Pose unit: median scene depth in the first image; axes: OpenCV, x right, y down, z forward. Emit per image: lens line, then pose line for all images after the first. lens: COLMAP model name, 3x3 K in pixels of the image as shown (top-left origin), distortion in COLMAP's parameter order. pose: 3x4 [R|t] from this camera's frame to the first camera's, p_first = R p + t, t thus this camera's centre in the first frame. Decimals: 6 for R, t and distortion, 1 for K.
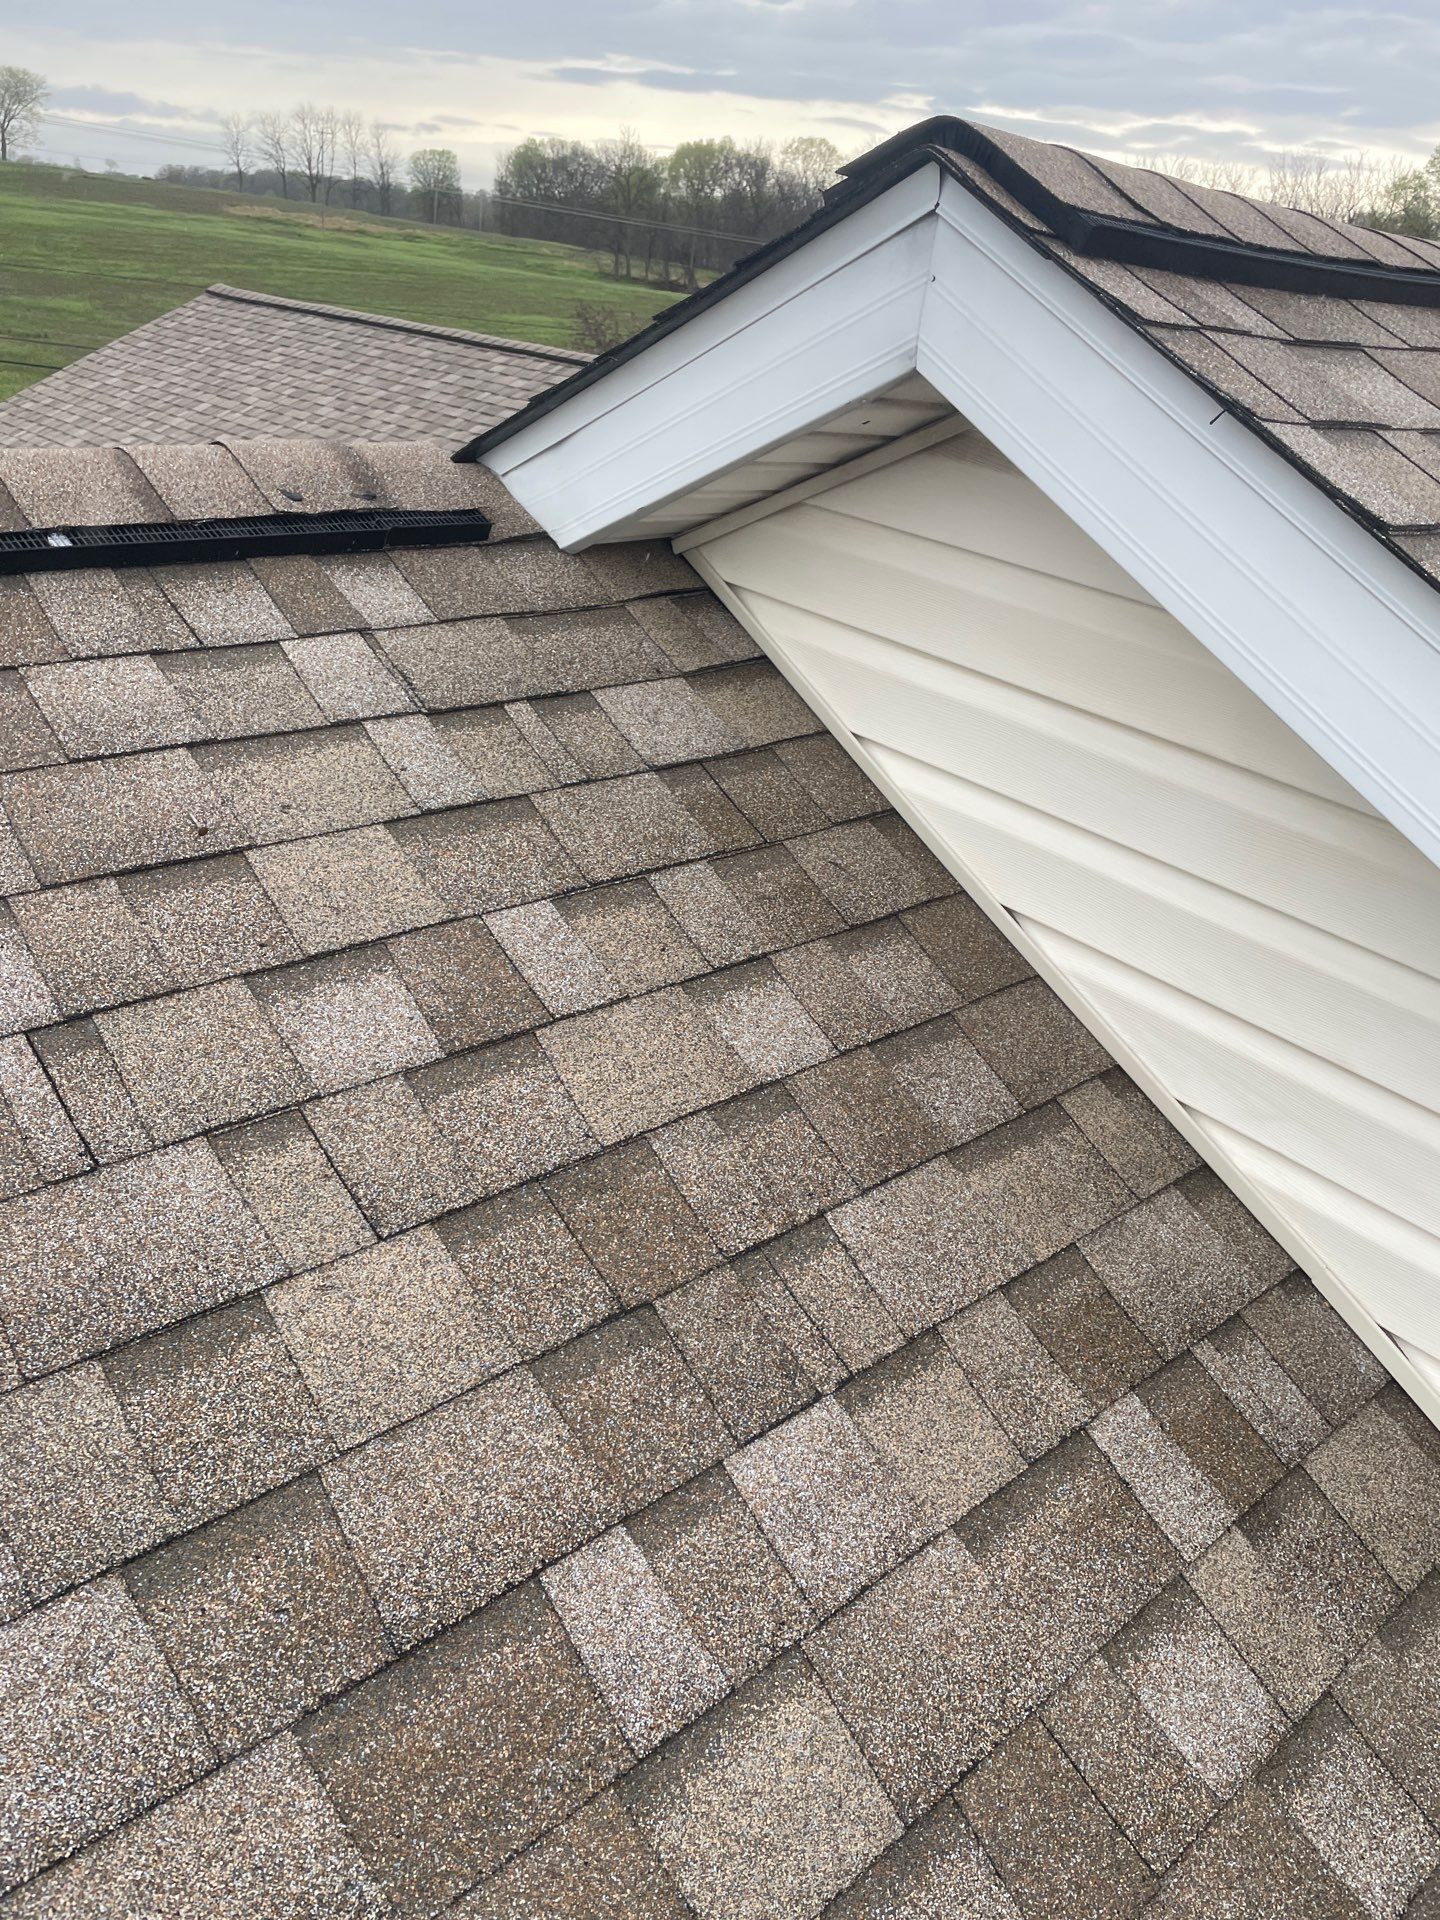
lens RADIAL K [[1317.1, 0, 762.3], [0, 1317.1, 963.9], [0, 0, 1]] dist [0.077097, -0.089496]
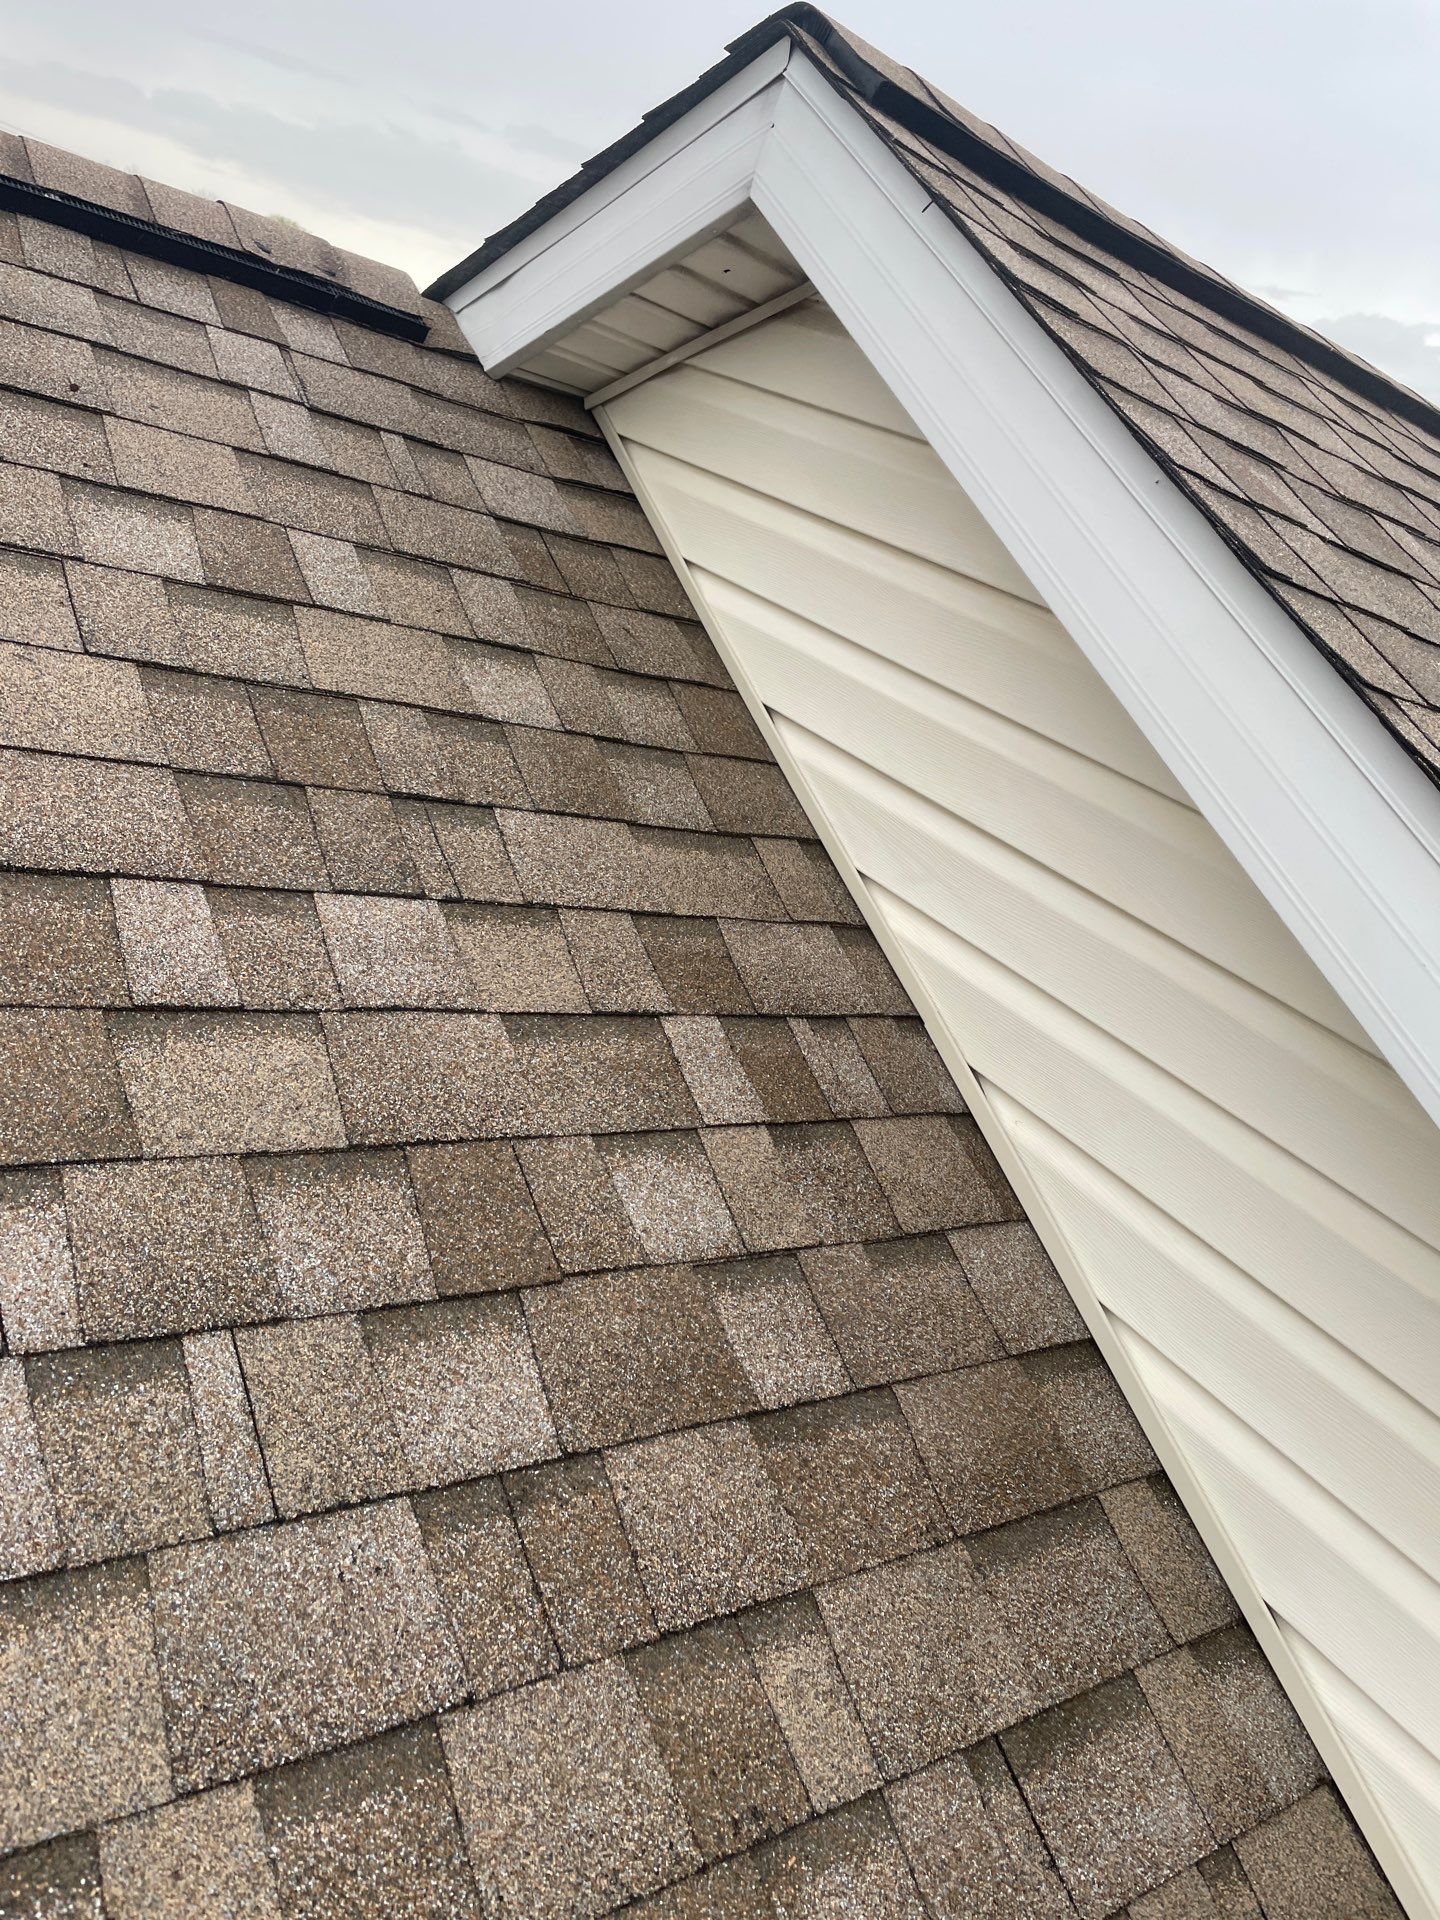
lens RADIAL K [[1317.1, 0, 762.3], [0, 1317.1, 963.9], [0, 0, 1]] dist [0.077097, -0.089496]
pose [[0.972902, 0.229399, -0.028938, 0.312638], [-0.231119, 0.961205, -0.150562, 0.405014], [-0.006724, 0.153170, 0.988177, -0.110139]]
